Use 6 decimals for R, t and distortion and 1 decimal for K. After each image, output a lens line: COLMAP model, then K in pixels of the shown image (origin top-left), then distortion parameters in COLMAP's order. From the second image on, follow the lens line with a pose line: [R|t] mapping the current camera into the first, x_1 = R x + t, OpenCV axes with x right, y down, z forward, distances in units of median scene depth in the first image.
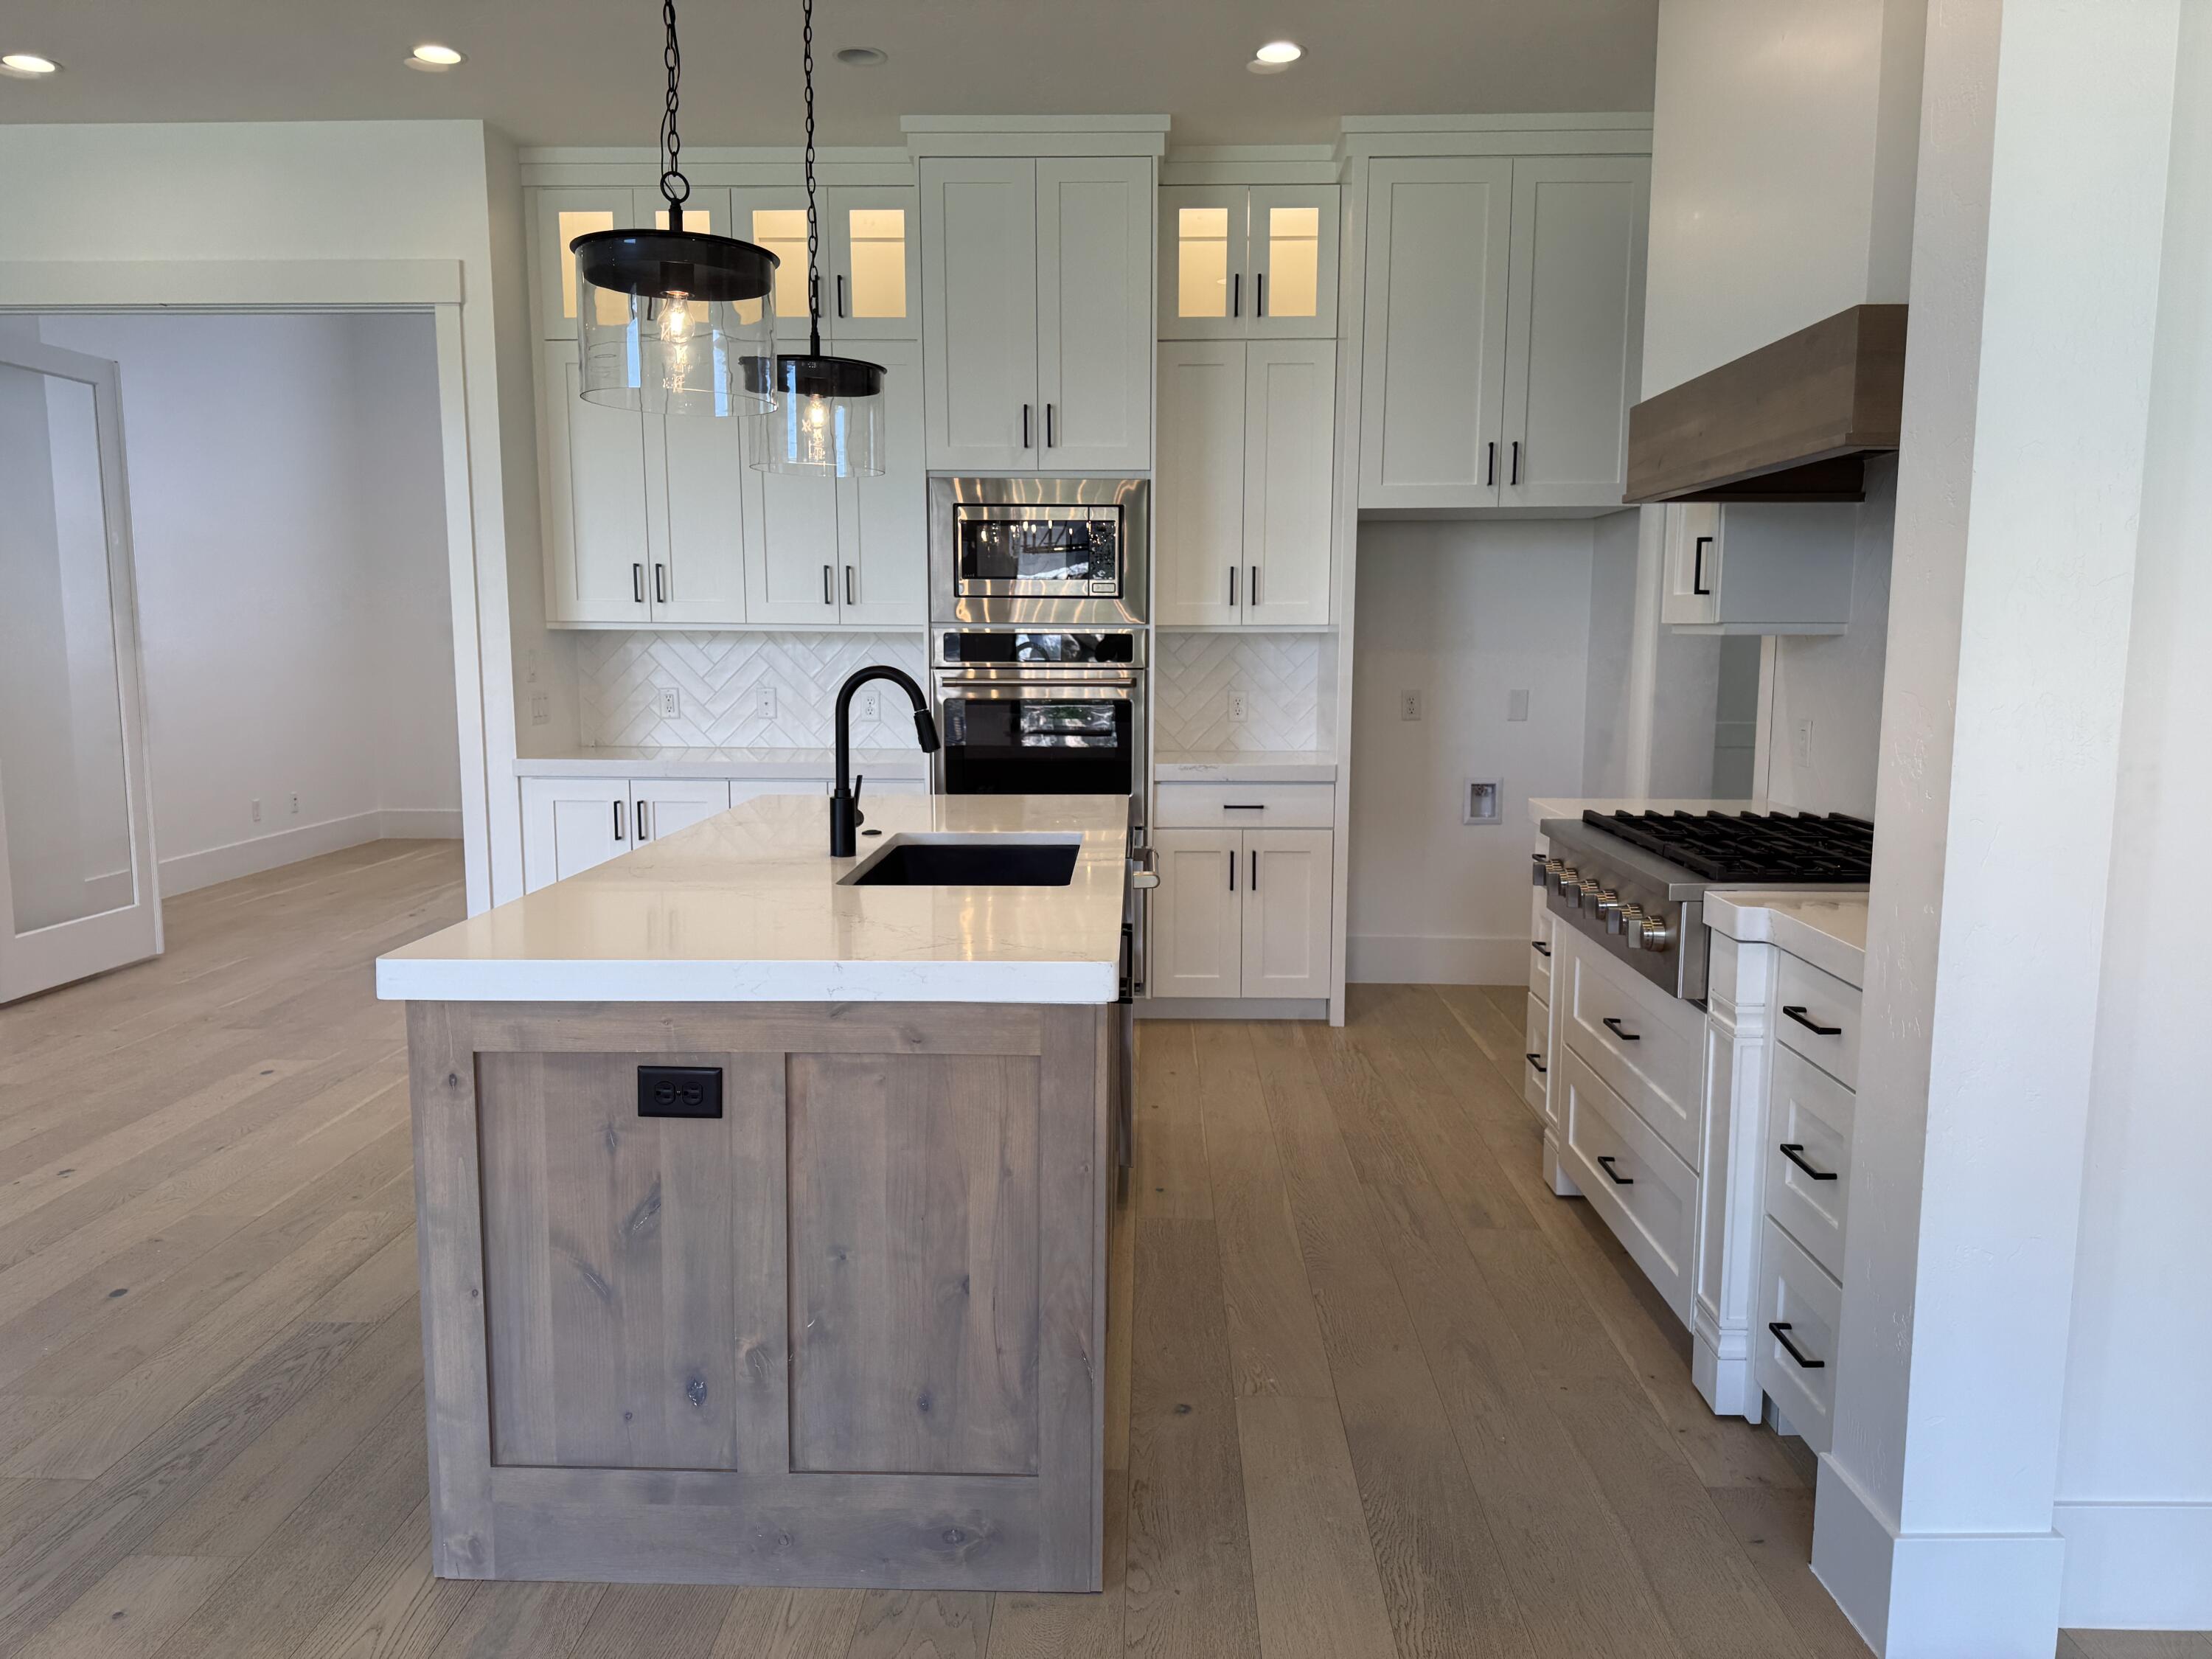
lens RADIAL K [[1557.1, 0, 1091.9], [0, 1557.1, 823.9], [0, 0, 1]] dist [0.042164, -0.013996]
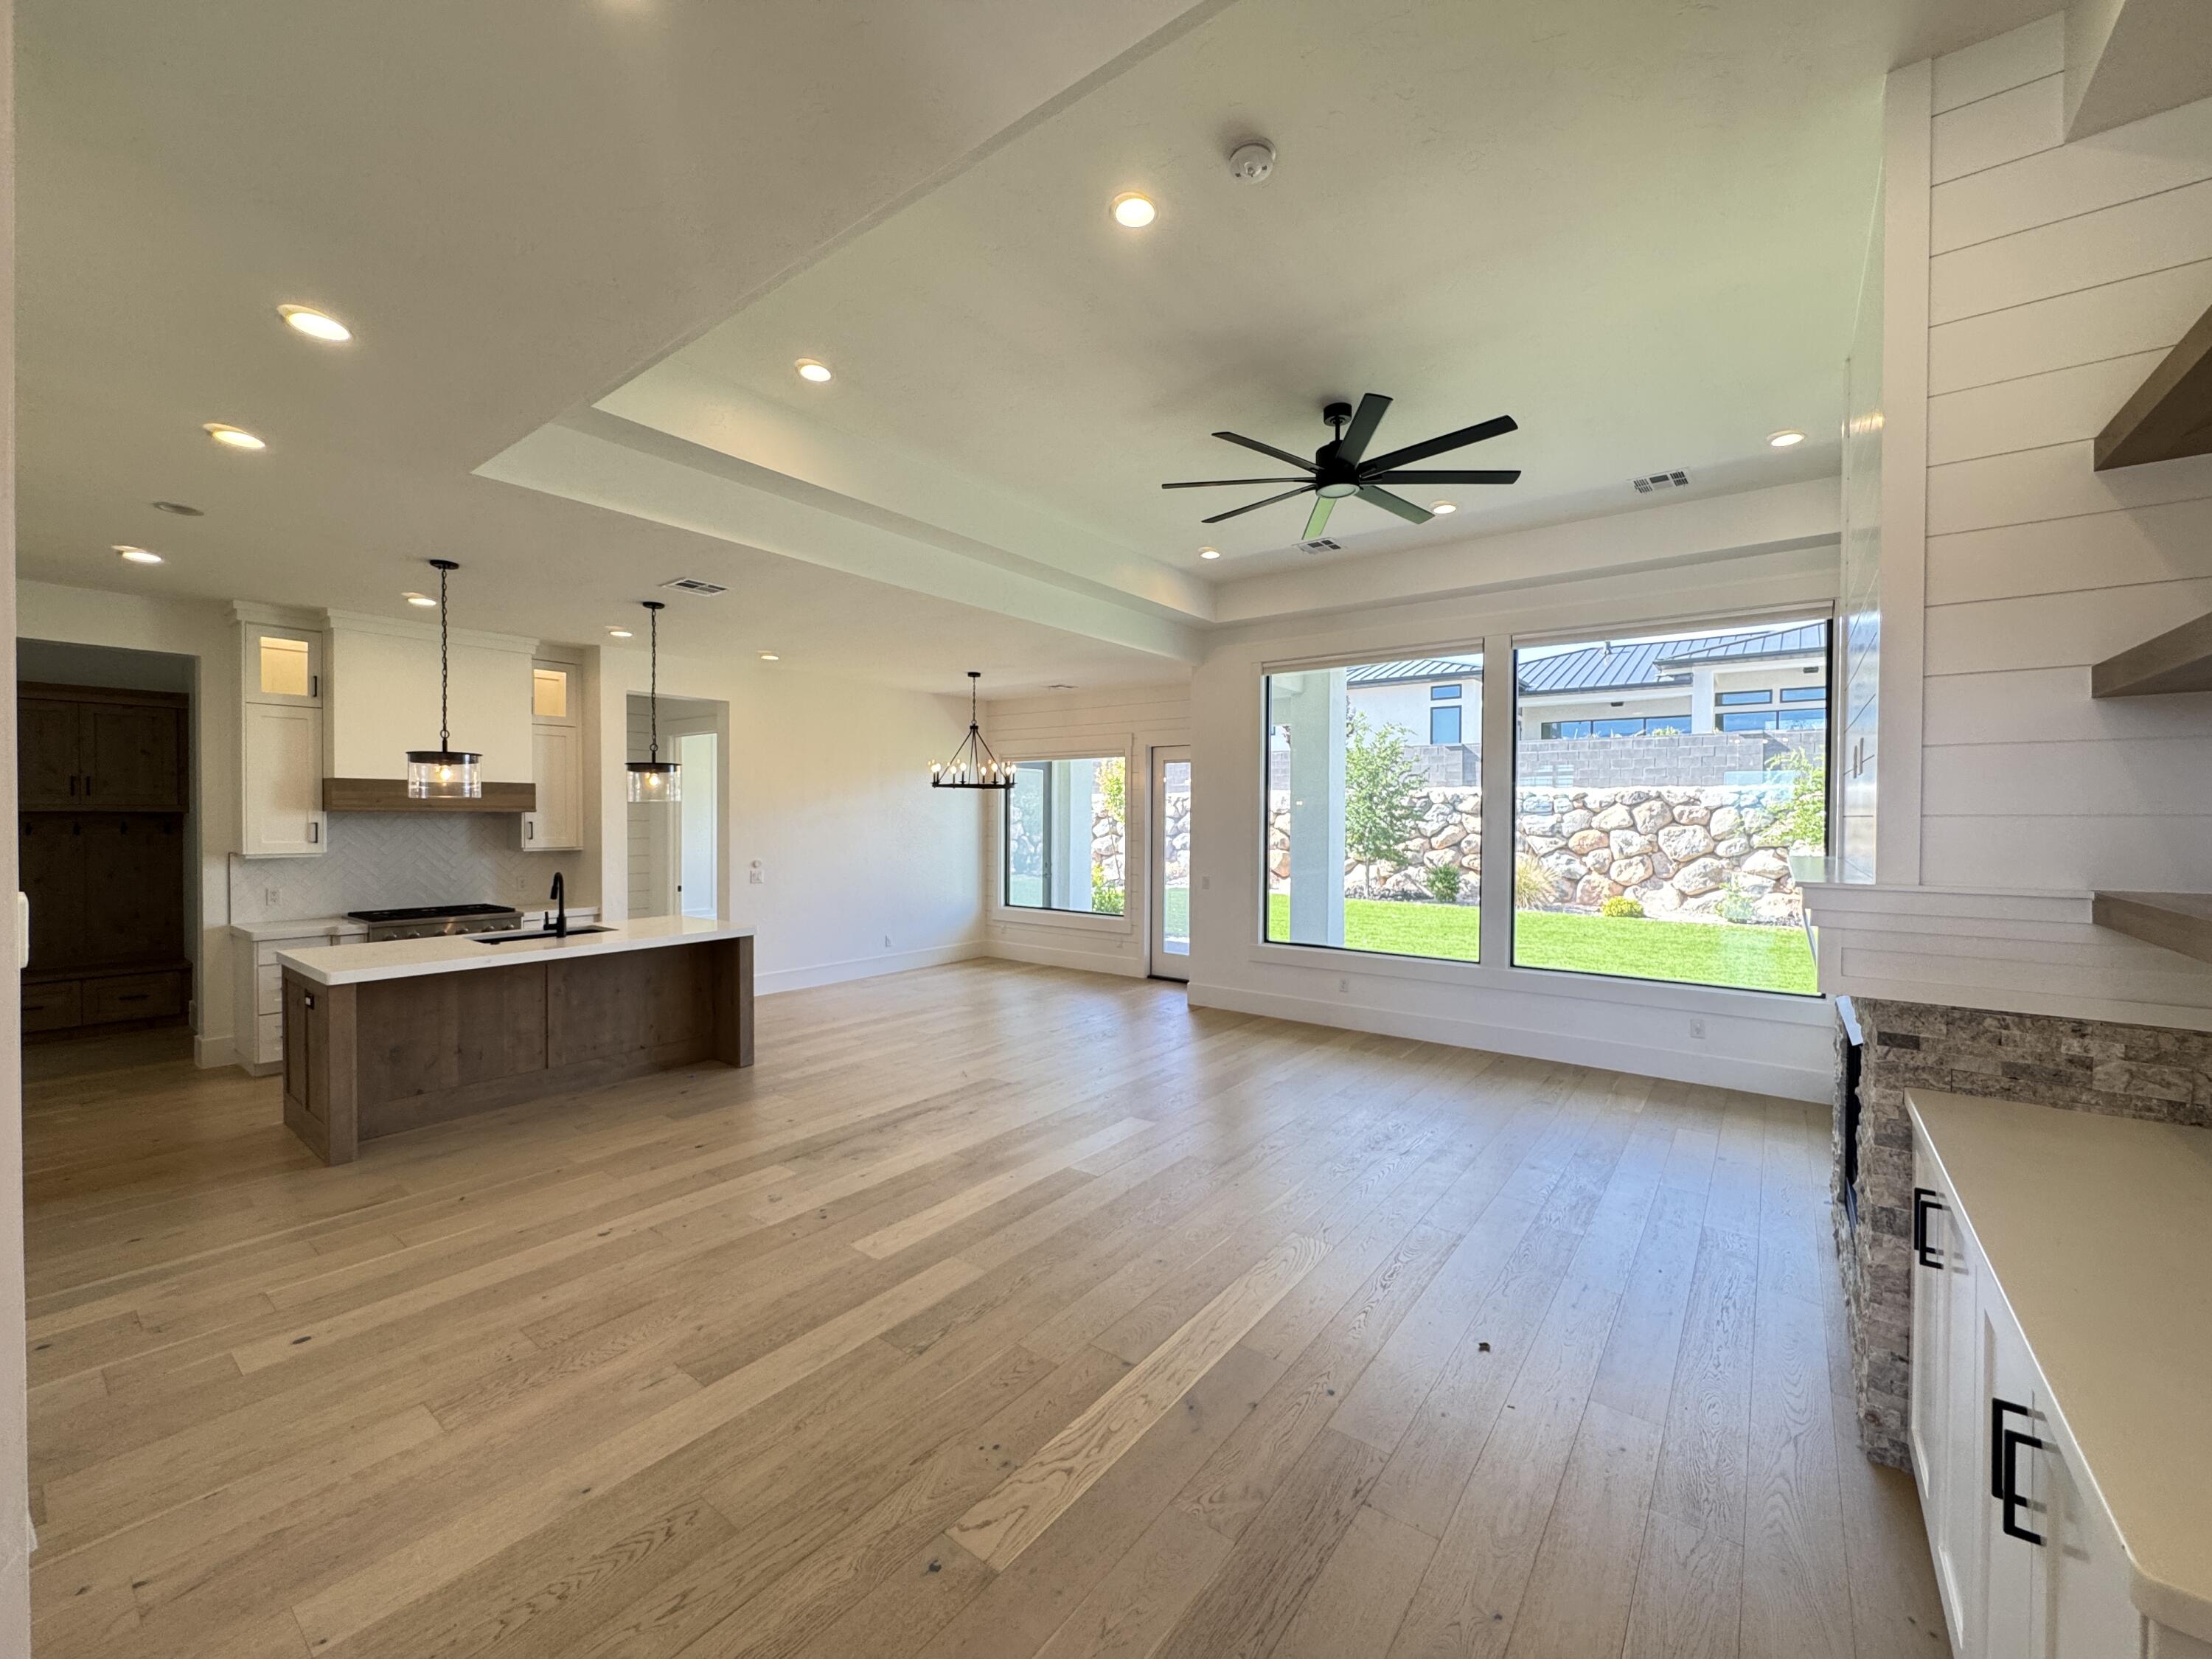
lens RADIAL K [[885.9, 0, 1106.7], [0, 885.9, 825.0], [0, 0, 1]] dist [-0.001923, 0.001380]
pose [[-0.817319, -0.010635, 0.576088, -1.201229], [0.069395, 0.990735, 0.116742, -0.190731], [-0.571992, 0.135393, -0.809008, 1.059982]]
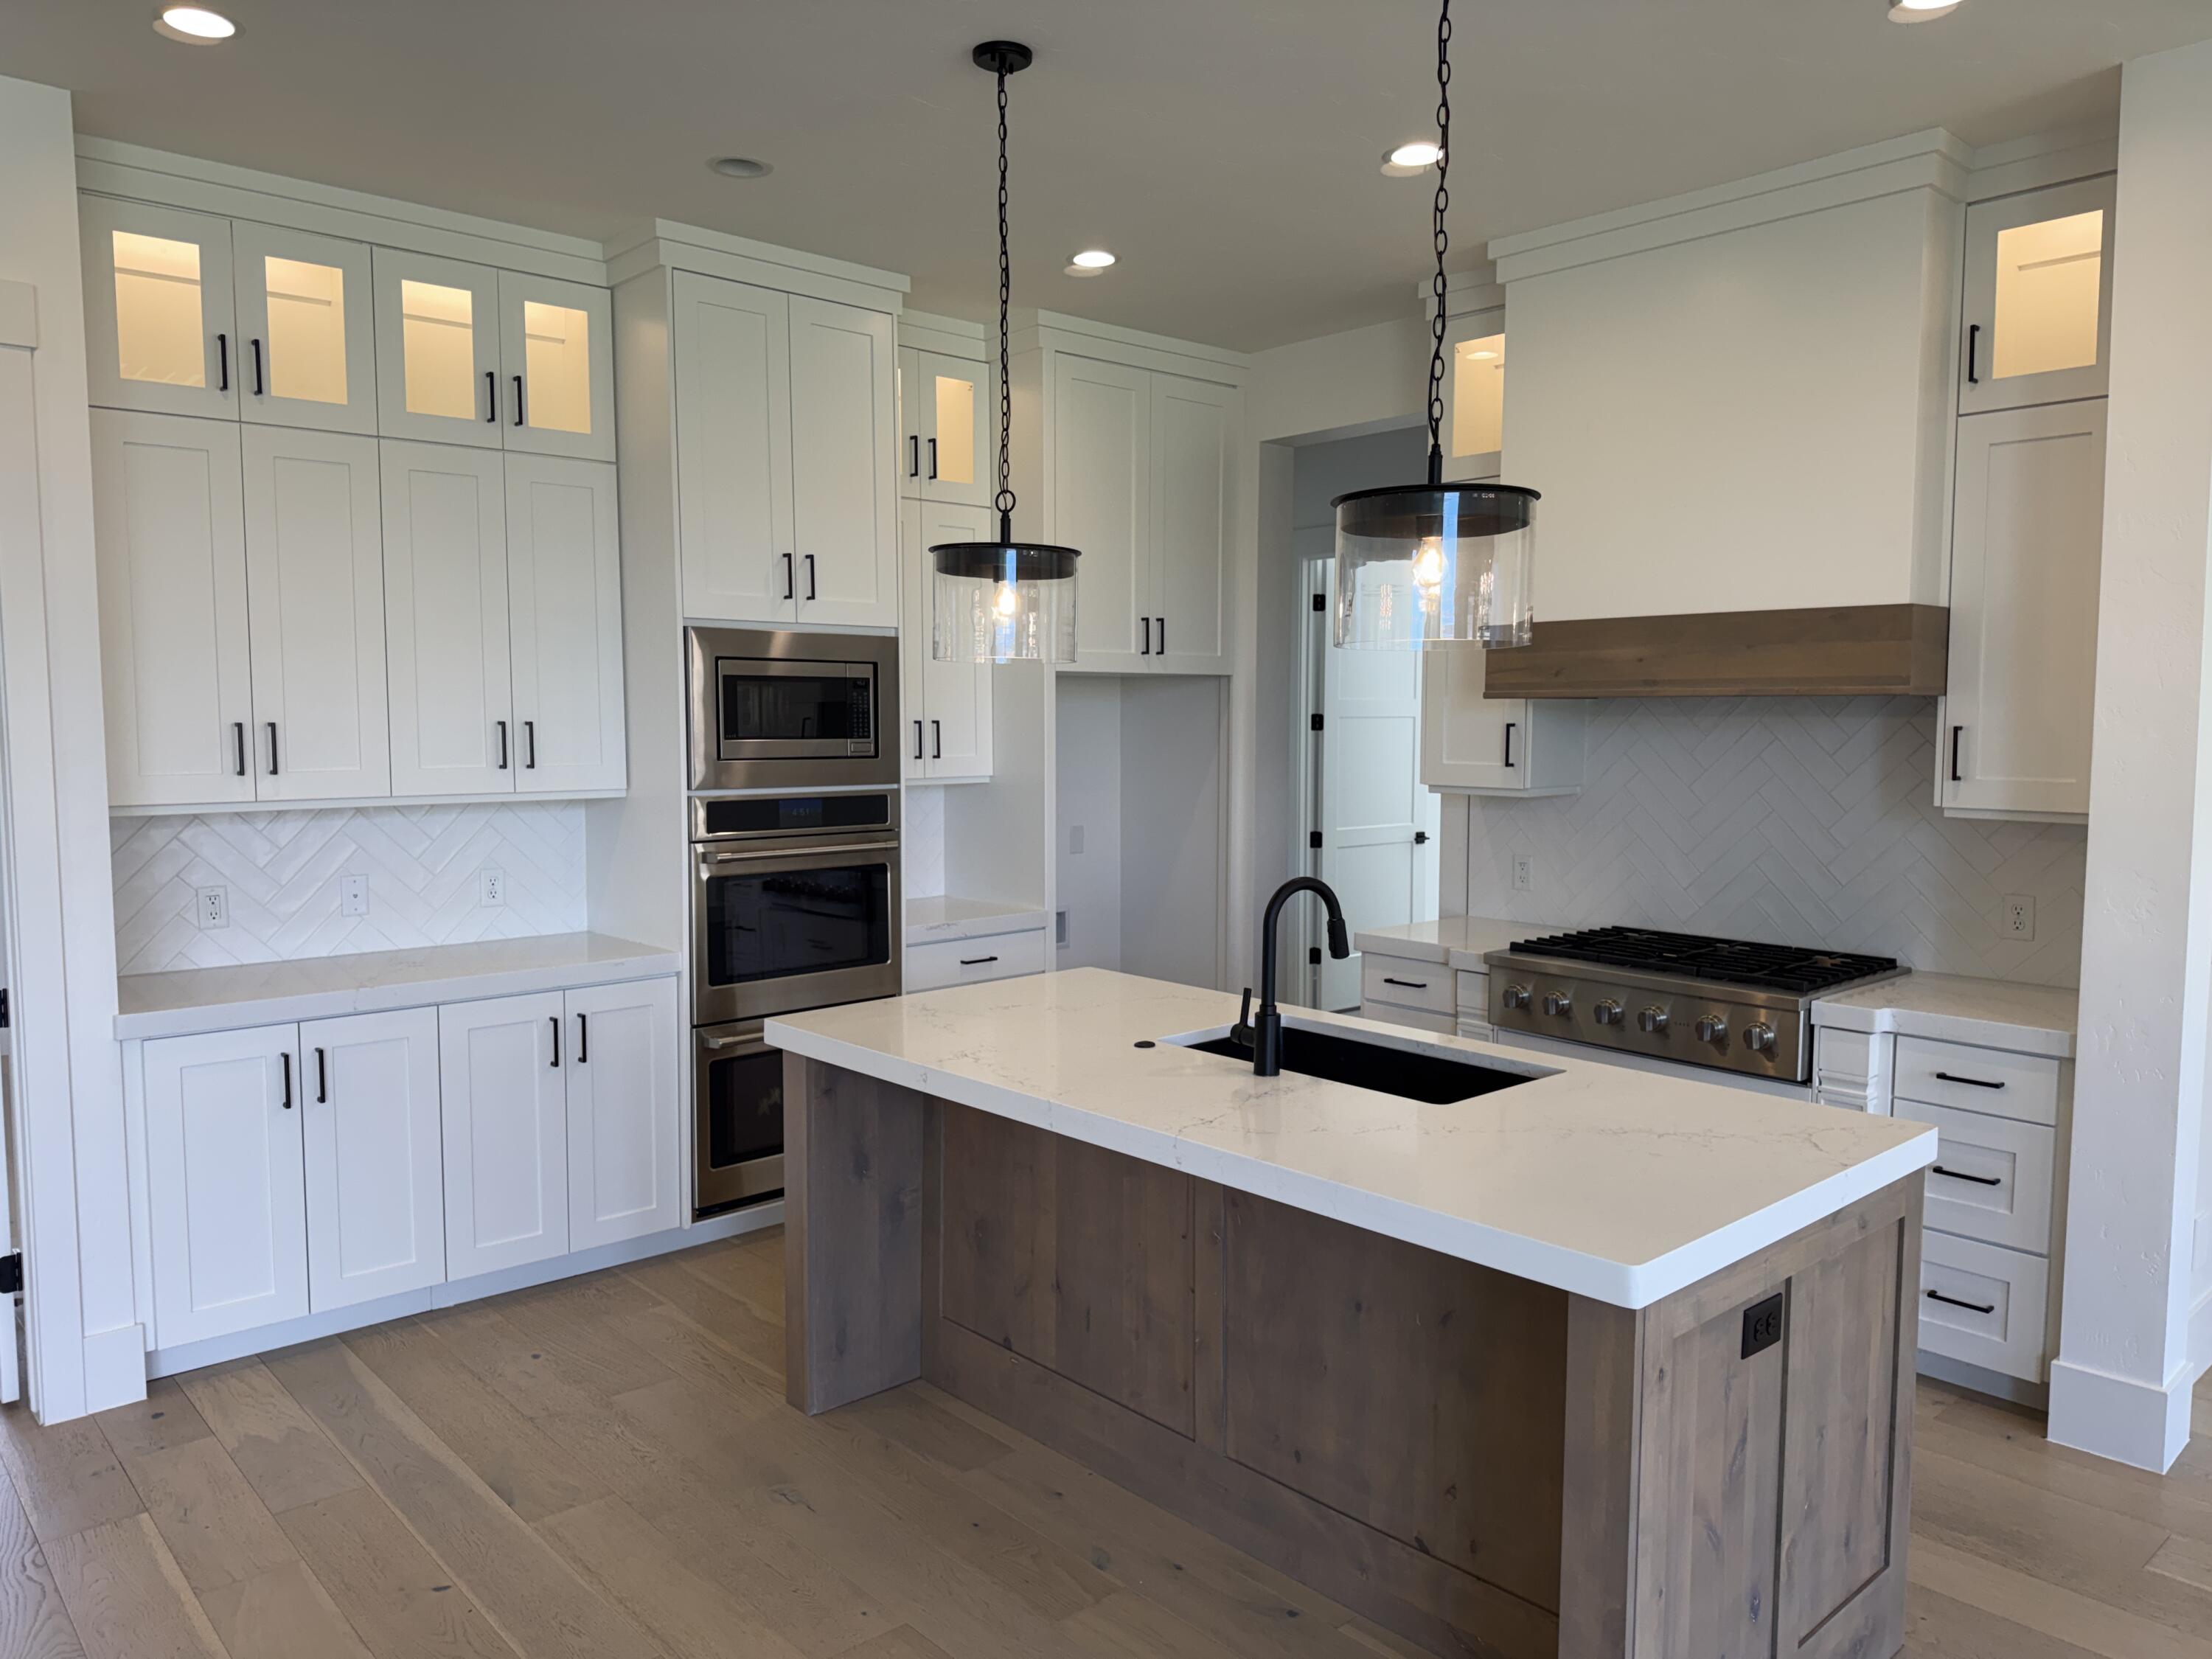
lens RADIAL K [[1557.1, 0, 1084.2], [0, 1557.1, 825.3], [0, 0, 1]] dist [0.042164, -0.013996]
pose [[0.719311, -0.052580, 0.692695, -0.553407], [0.088119, 0.995983, -0.015904, -0.077863], [-0.689076, 0.072479, 0.721055, 0.224842]]
